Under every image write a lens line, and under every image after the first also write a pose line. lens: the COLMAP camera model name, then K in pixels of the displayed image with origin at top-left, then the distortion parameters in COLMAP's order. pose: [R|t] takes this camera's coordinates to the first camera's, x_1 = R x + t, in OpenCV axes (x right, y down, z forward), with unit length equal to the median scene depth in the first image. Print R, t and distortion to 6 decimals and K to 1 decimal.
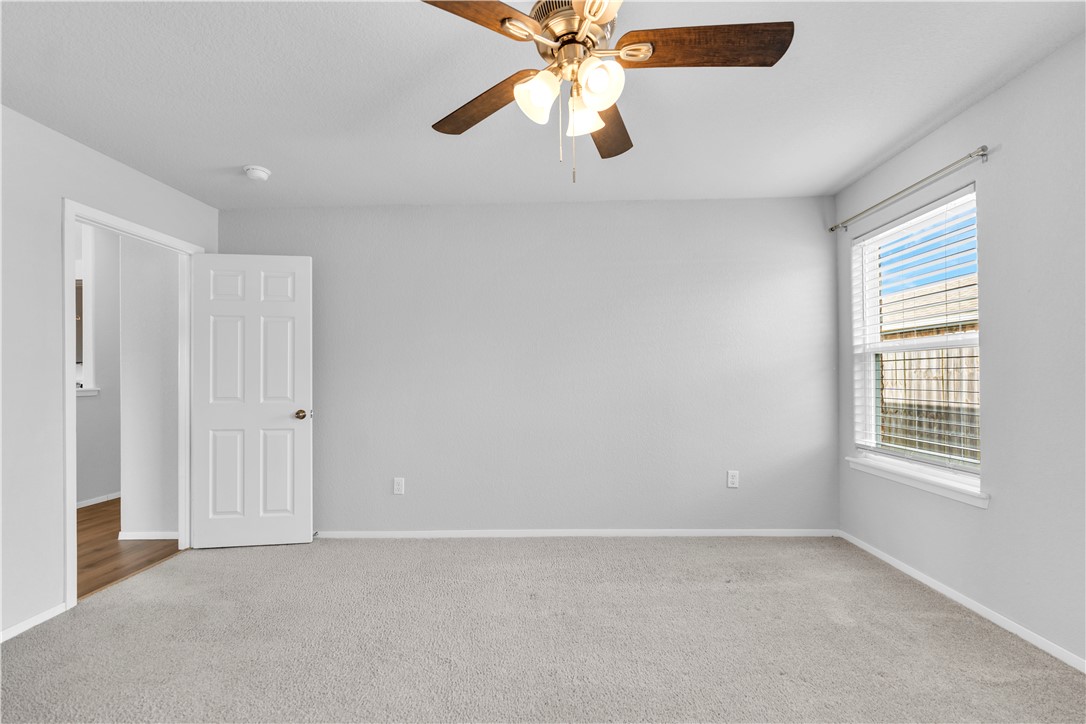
lens RADIAL K [[455.8, 0, 541.6], [0, 455.8, 368.0], [0, 0, 1]] dist [-0.000157, -0.000526]
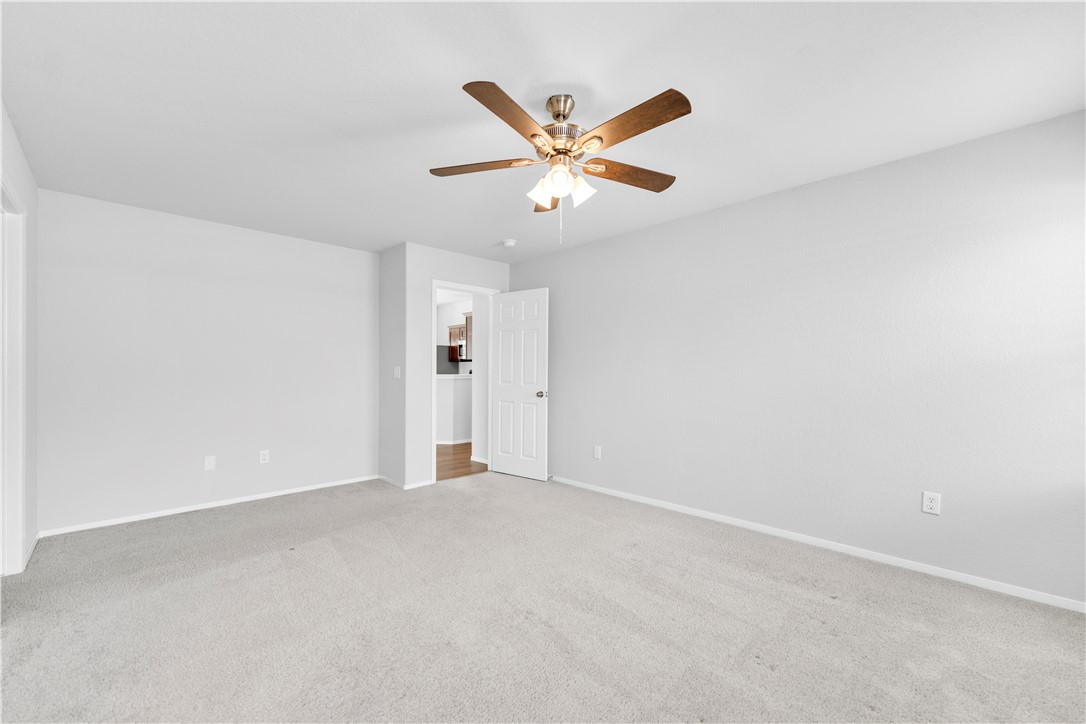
lens RADIAL K [[459.5, 0, 538.2], [0, 459.5, 357.3], [0, 0, 1]] dist [0.008883, -0.000008]
pose [[0.699266, -0.009208, -0.714803, 0.547555], [0.002332, 0.999941, -0.010600, -0.003637], [0.714858, 0.005746, 0.699246, -0.061135]]
